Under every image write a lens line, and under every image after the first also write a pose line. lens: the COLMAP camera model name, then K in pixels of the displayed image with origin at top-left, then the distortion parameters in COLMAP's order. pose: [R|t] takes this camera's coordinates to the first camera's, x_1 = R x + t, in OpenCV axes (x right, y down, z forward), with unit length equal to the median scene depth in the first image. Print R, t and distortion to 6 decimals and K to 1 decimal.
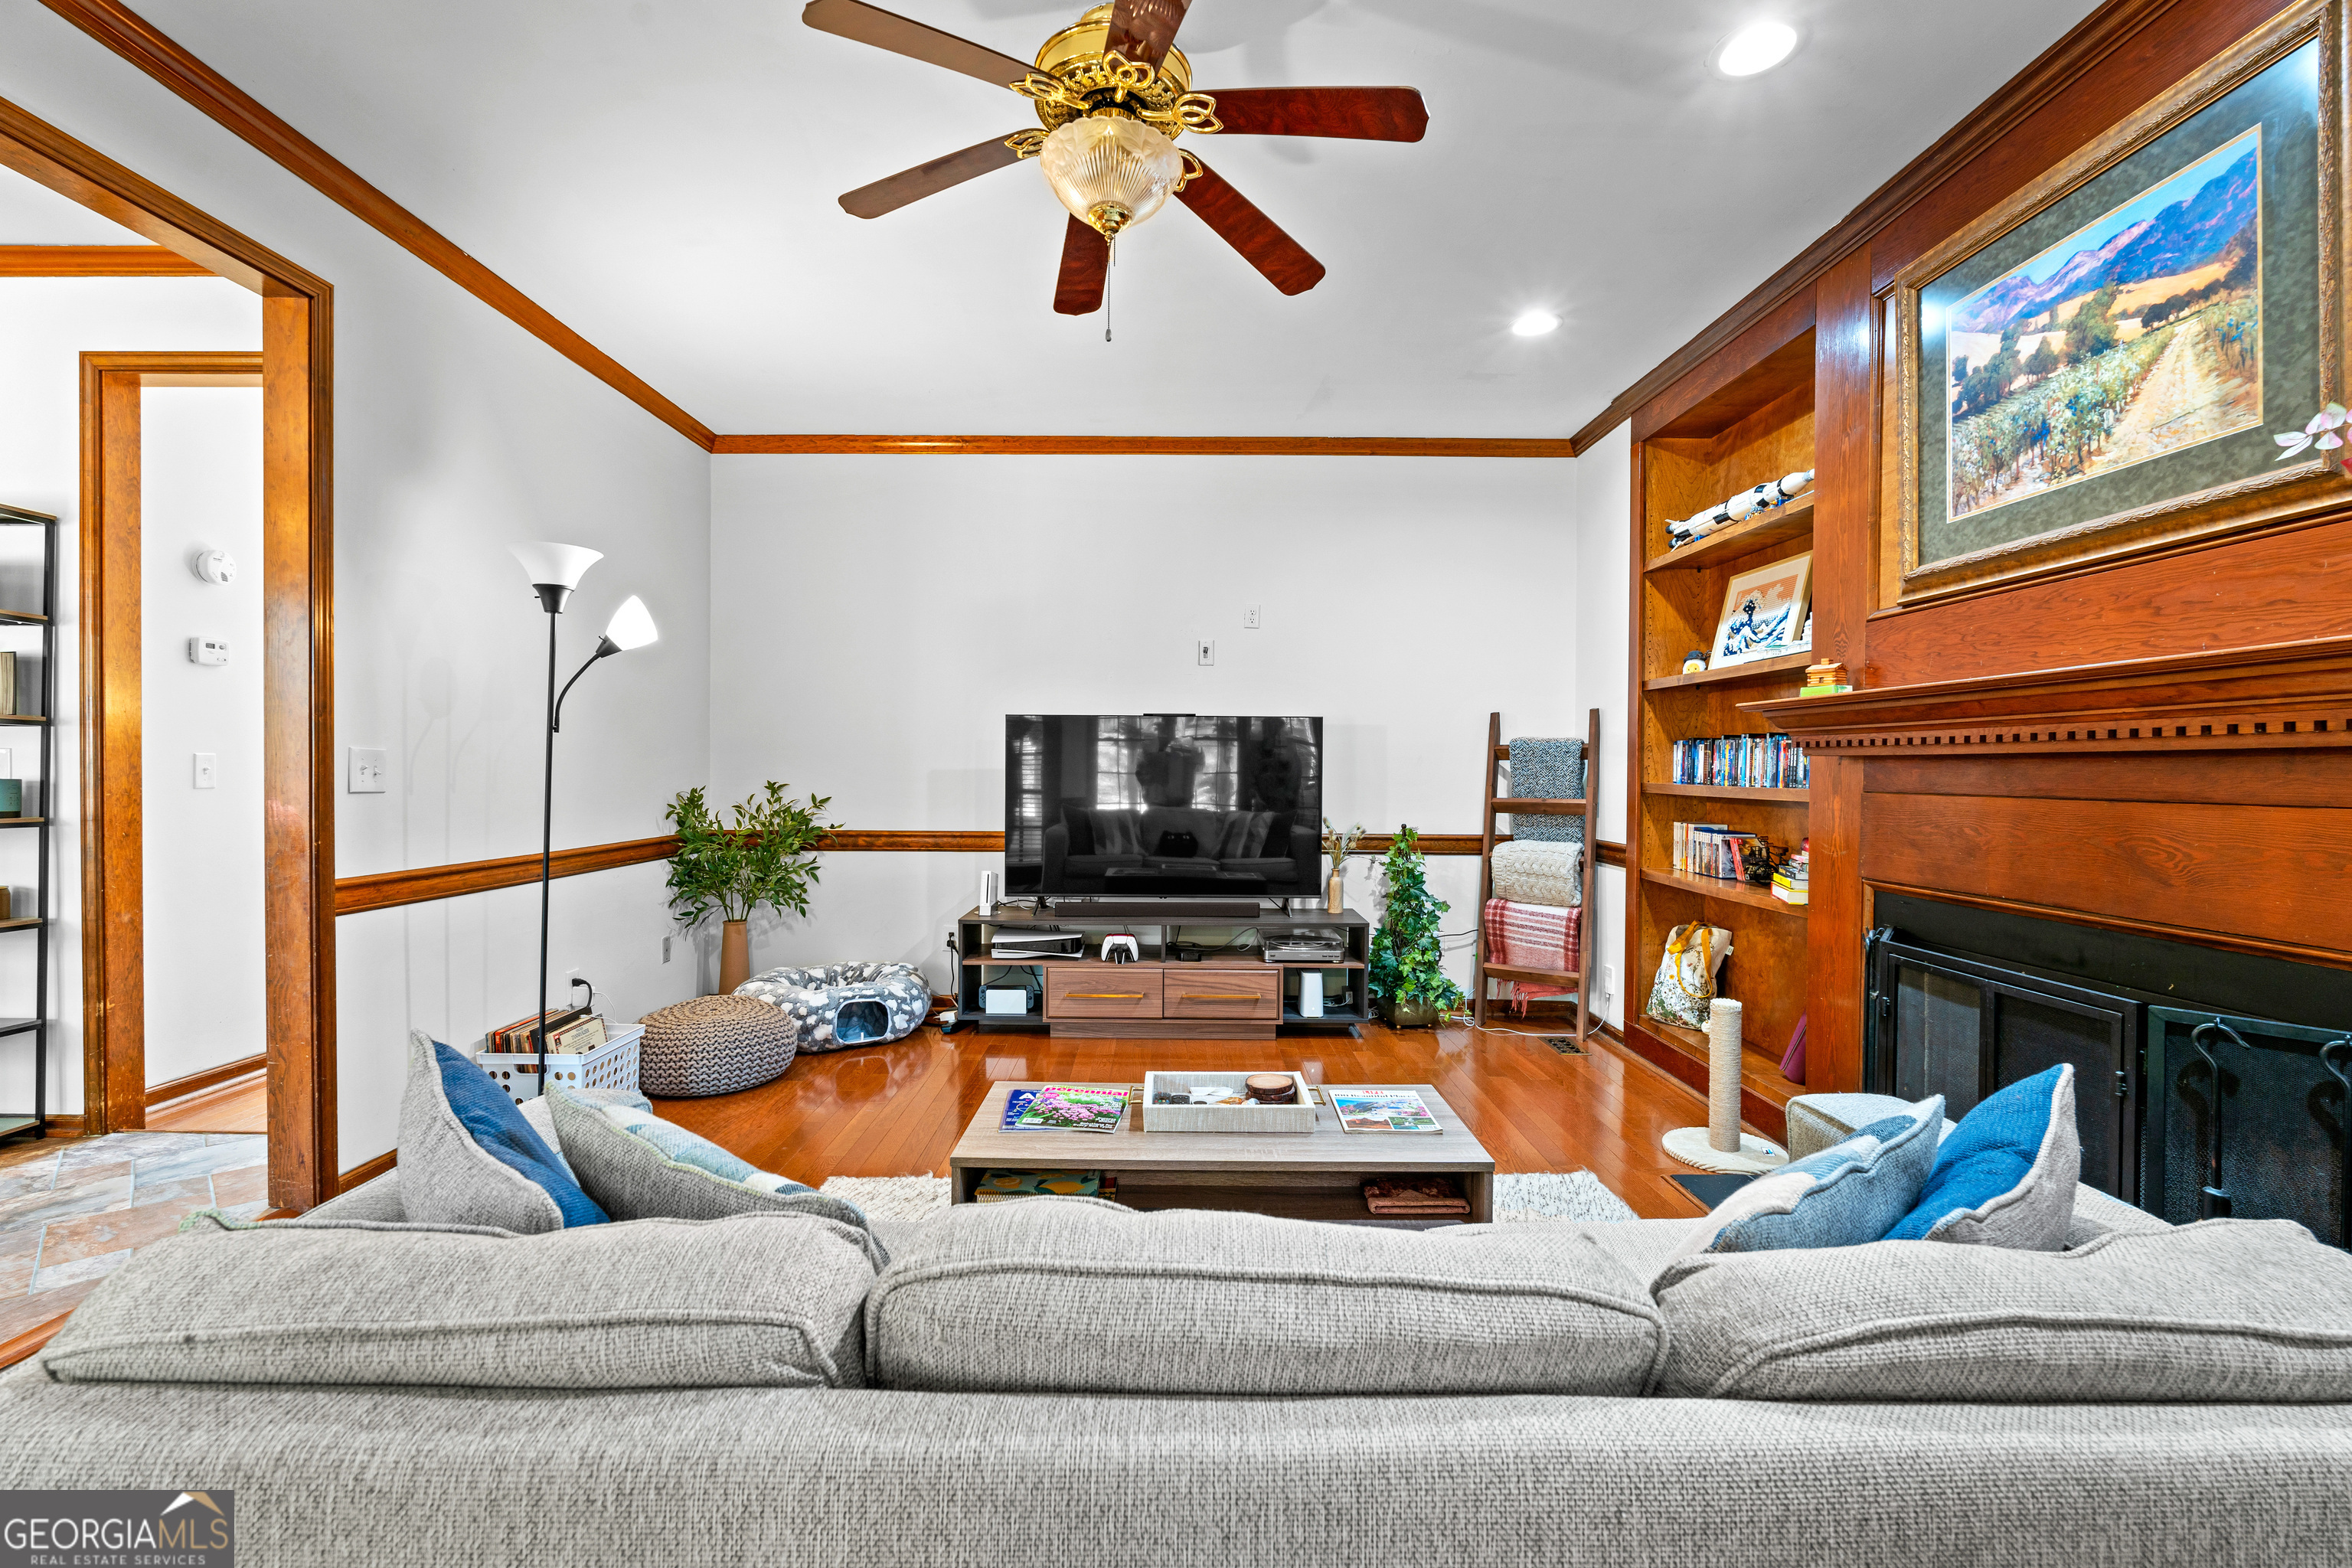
lens RADIAL K [[1028.8, 0, 1174.0], [0, 1028.8, 775.2], [0, 0, 1]] dist [-0.006781, 0.000554]
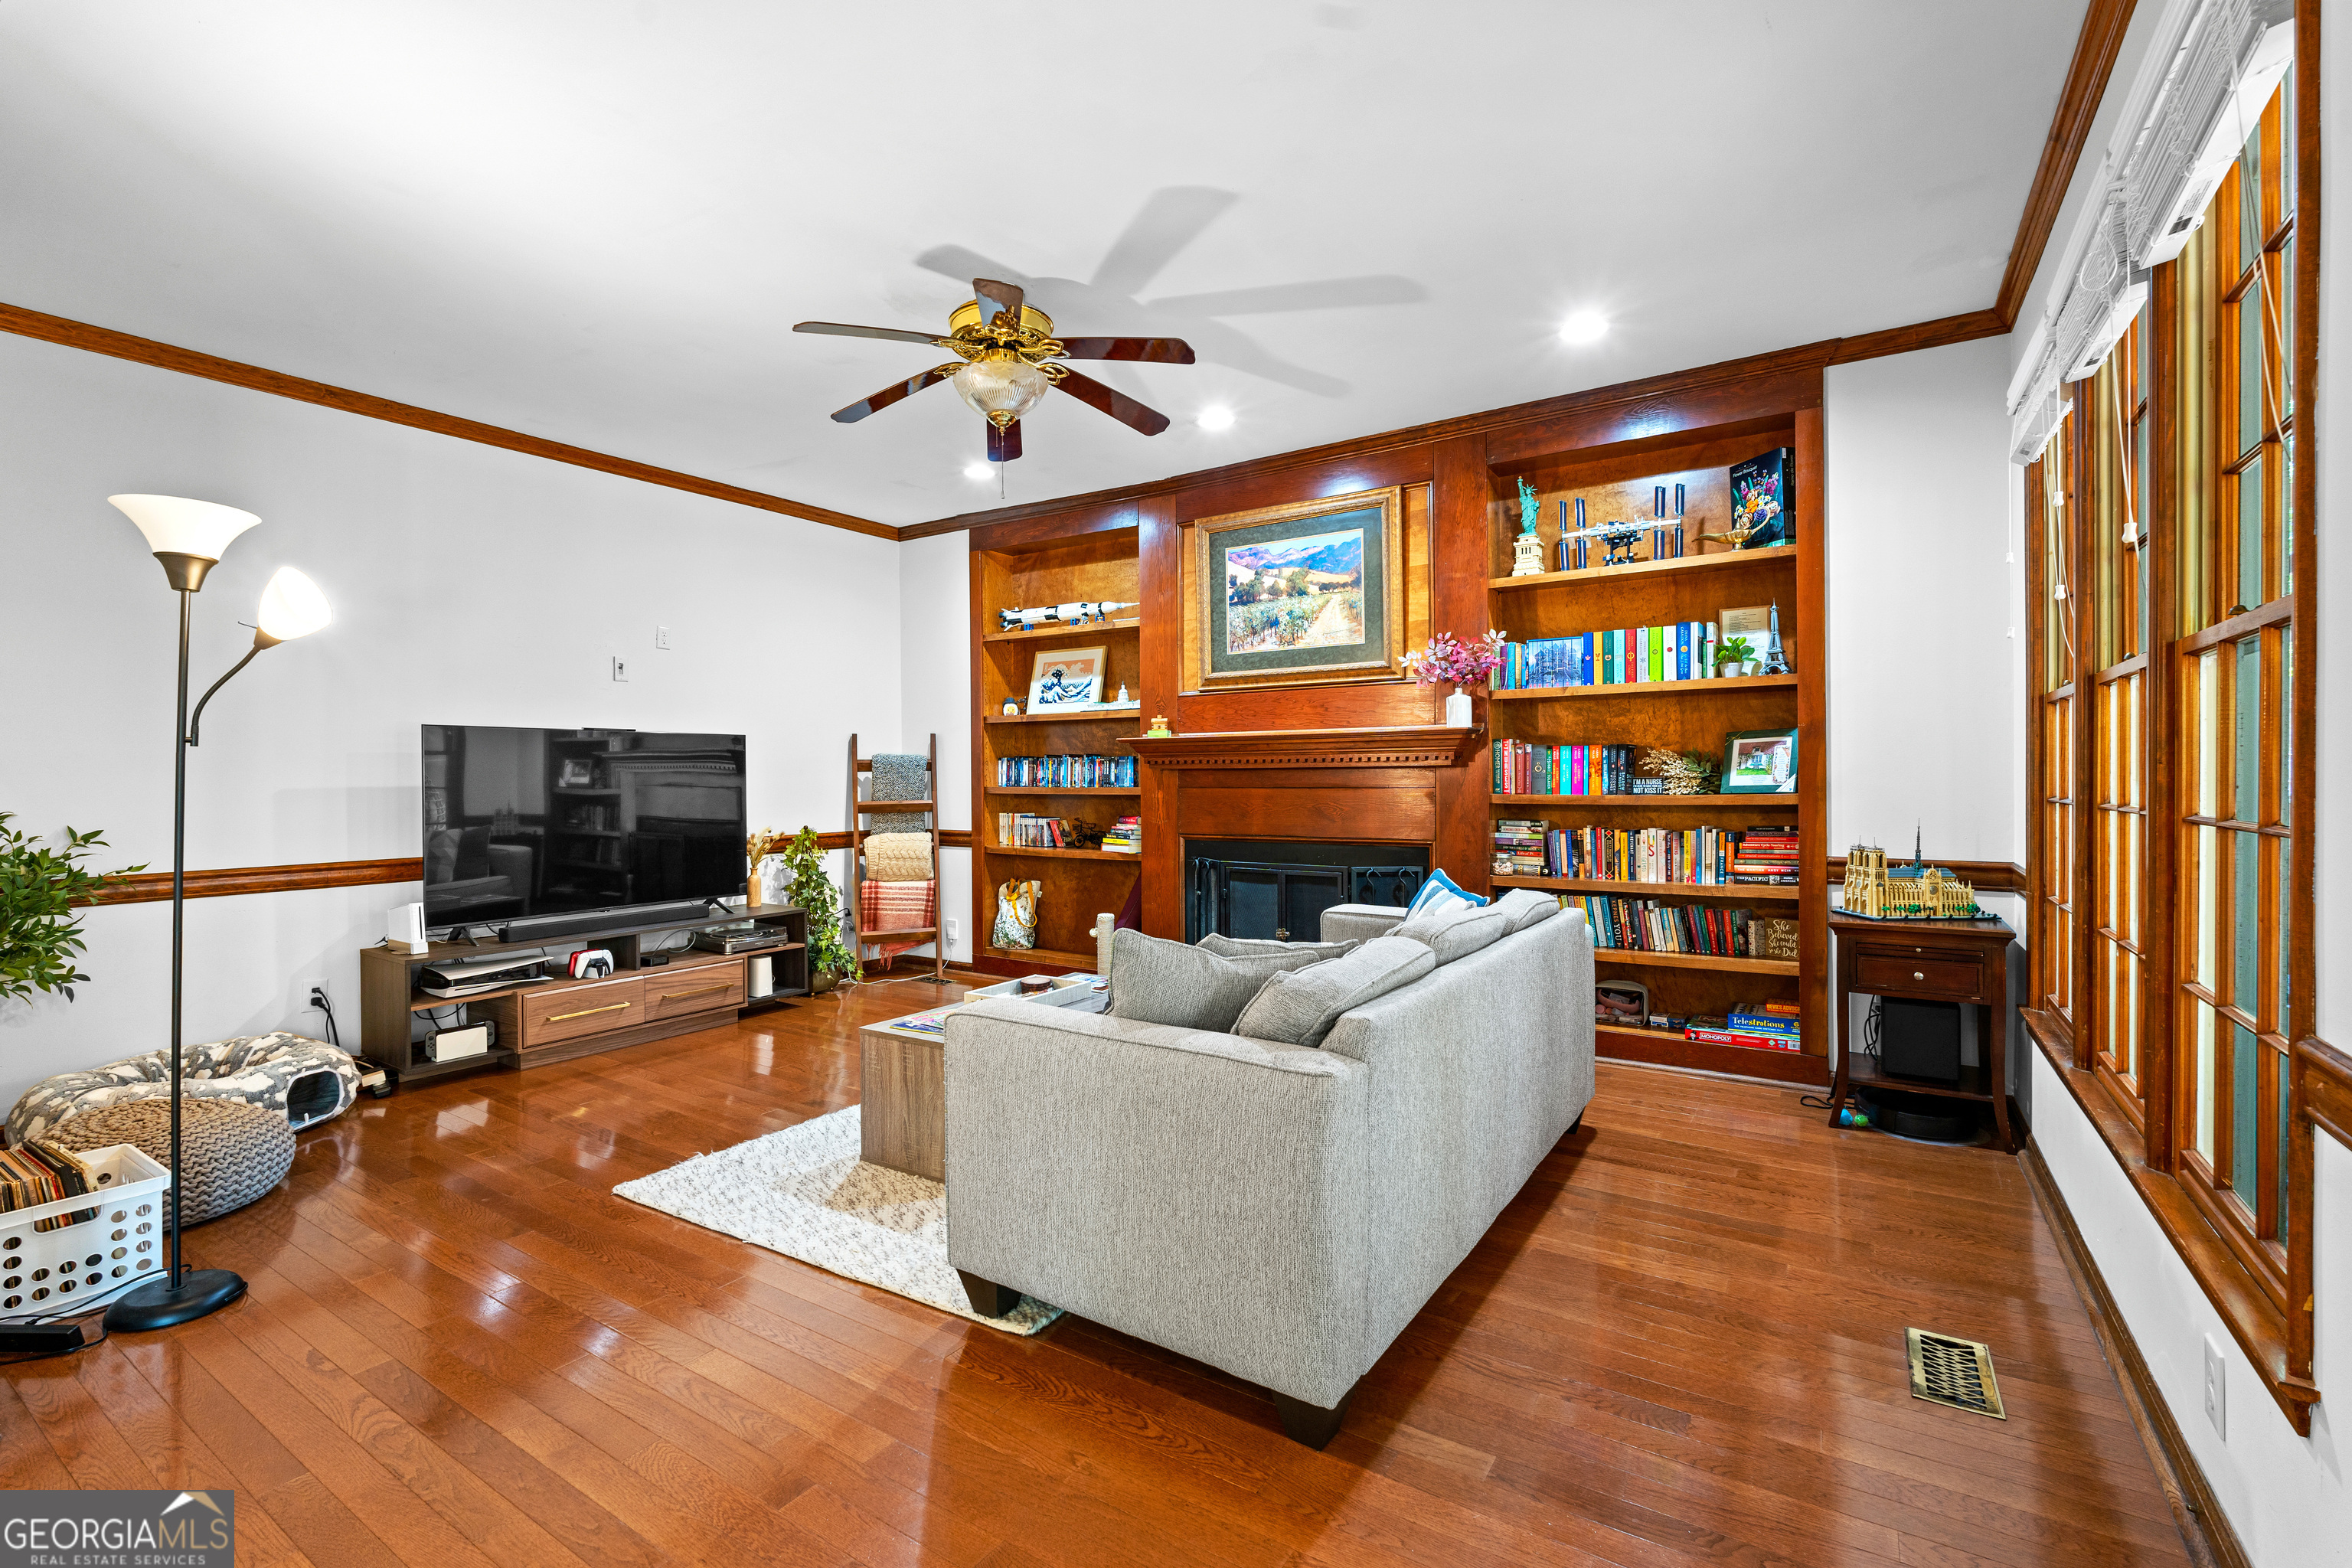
lens RADIAL K [[1028.8, 0, 1174.0], [0, 1028.8, 775.2], [0, 0, 1]] dist [-0.006781, 0.000554]
pose [[0.552833, -0.010569, 0.833225, -0.712595], [0.016923, 0.999856, 0.001455, -0.007585], [-0.833120, 0.013296, 0.552932, -0.026662]]
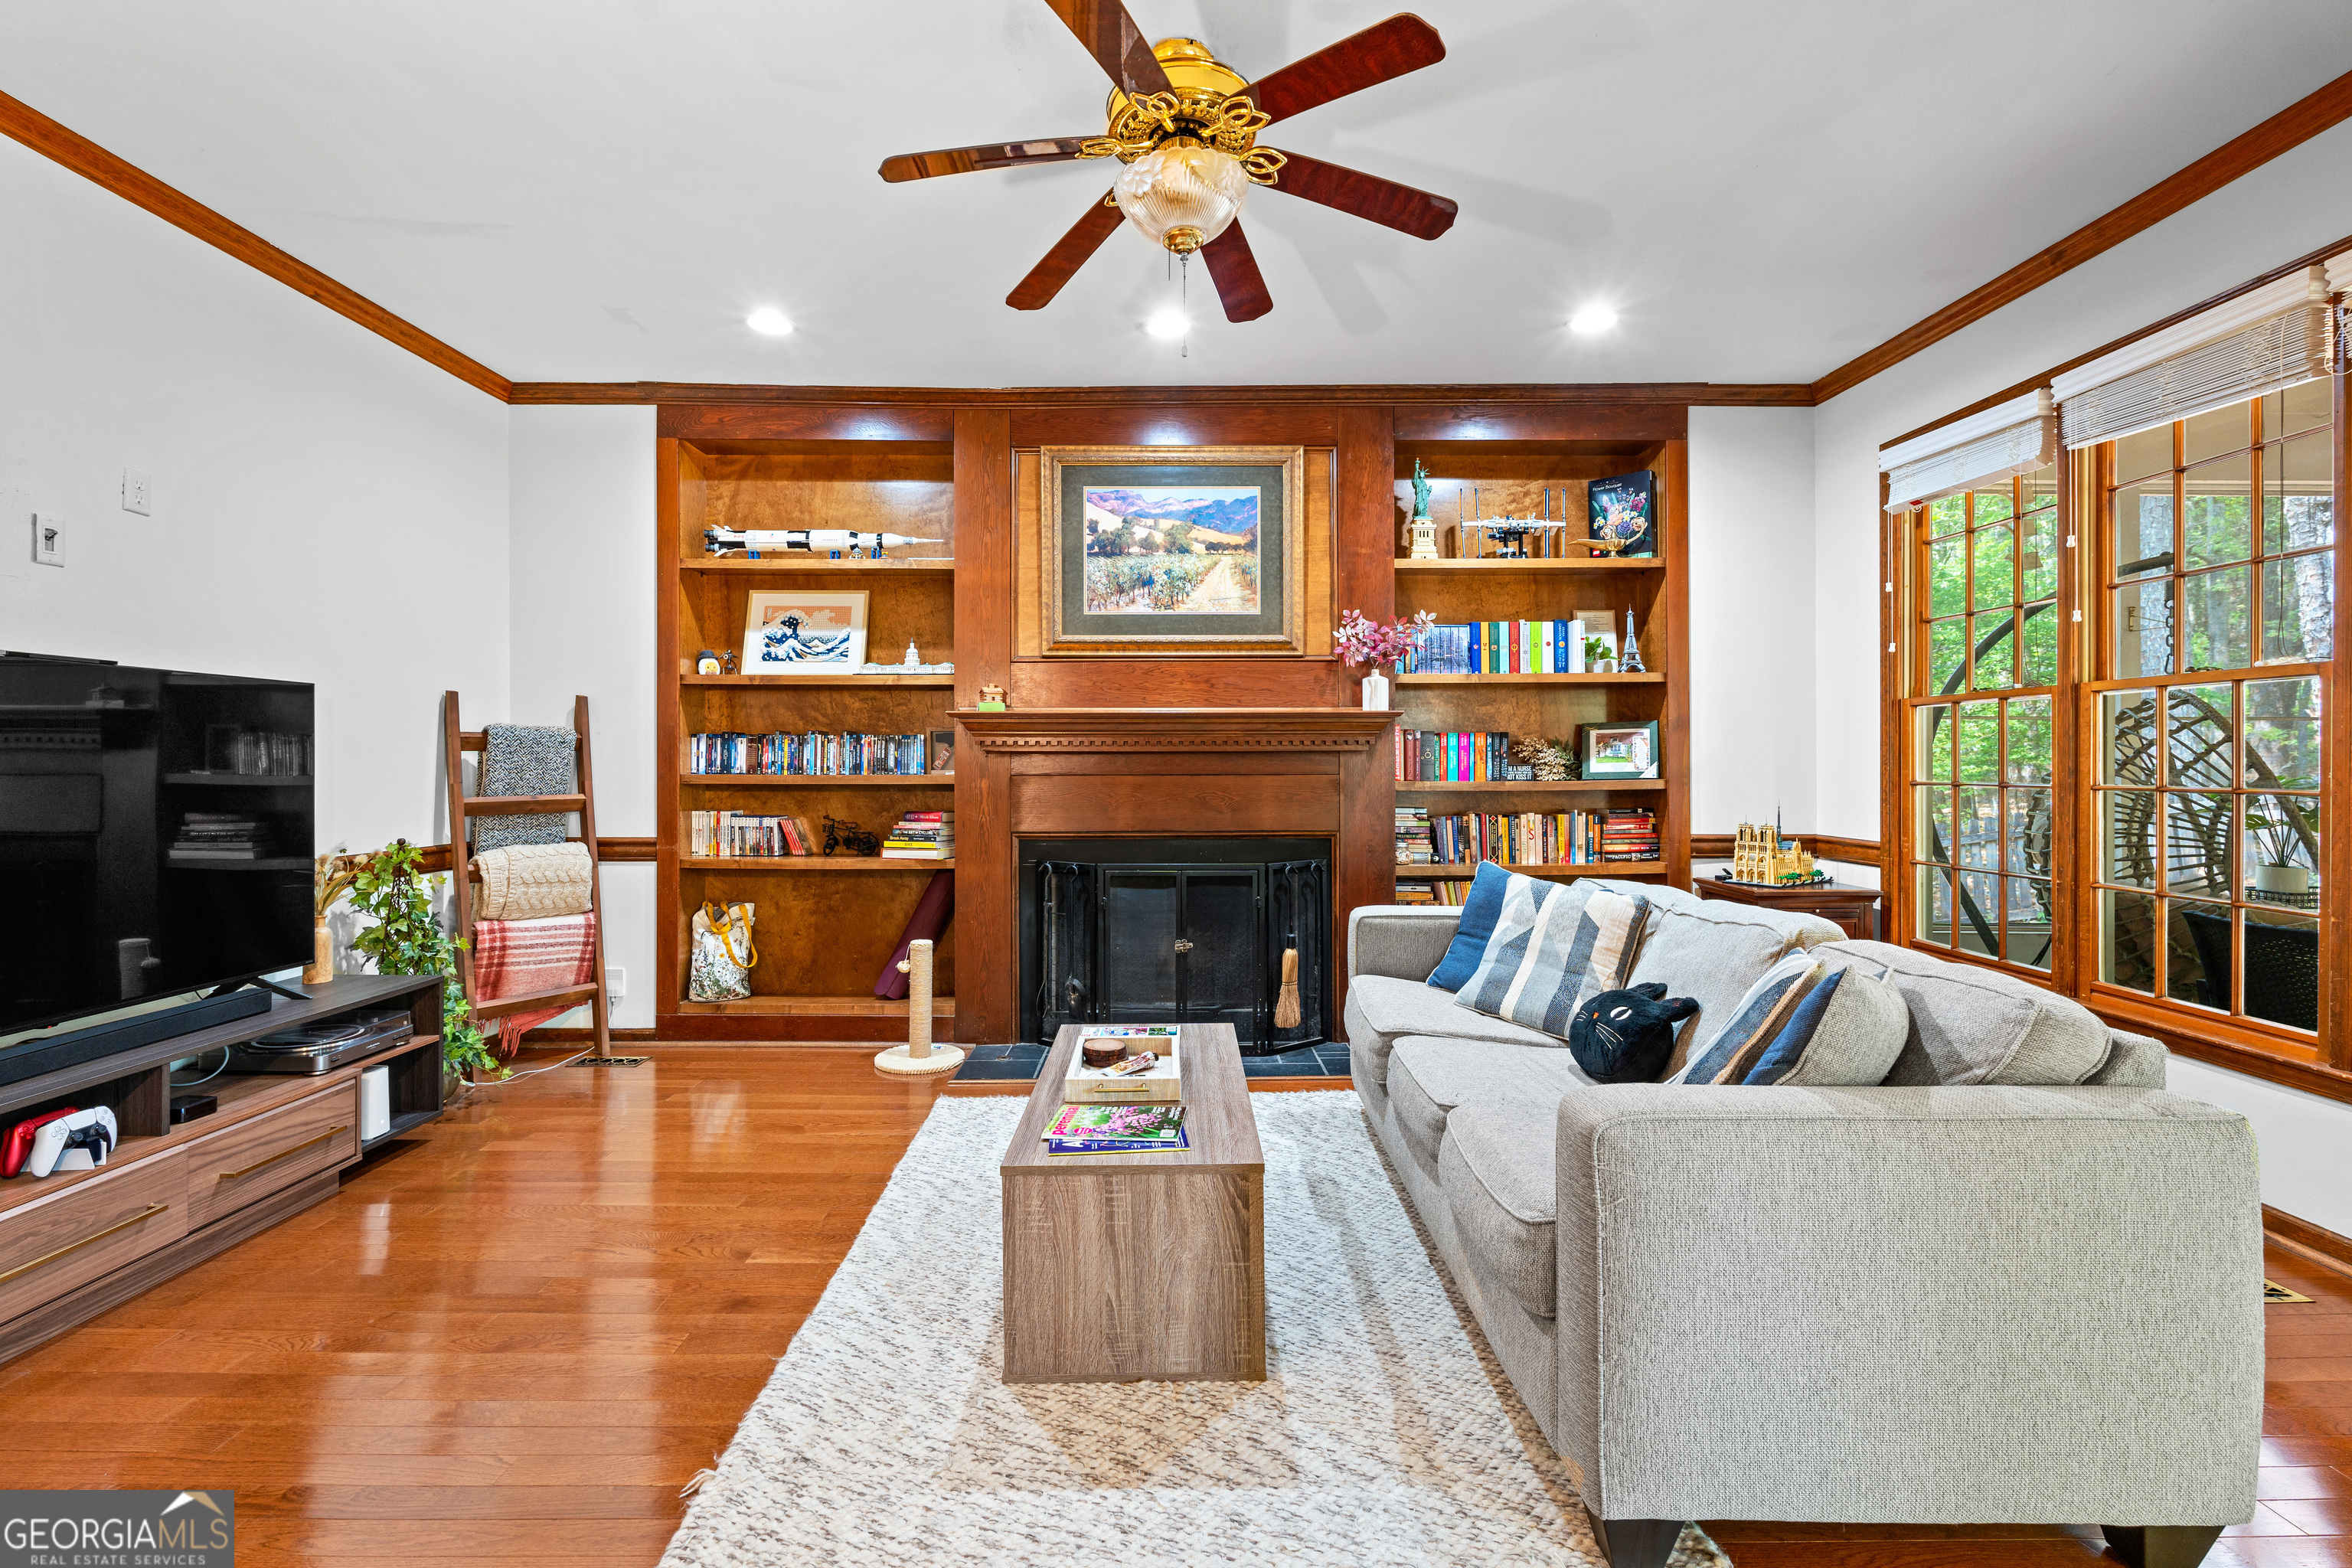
lens RADIAL K [[1034.1, 0, 1172.1], [0, 1034.1, 755.4], [0, 0, 1]] dist [-0.004646, 0.000006]
pose [[-0.001124, -0.000616, 0.999999, -0.670443], [0.008159, 0.999967, 0.000625, -0.009322], [-0.999966, 0.008160, -0.001119, 0.607550]]
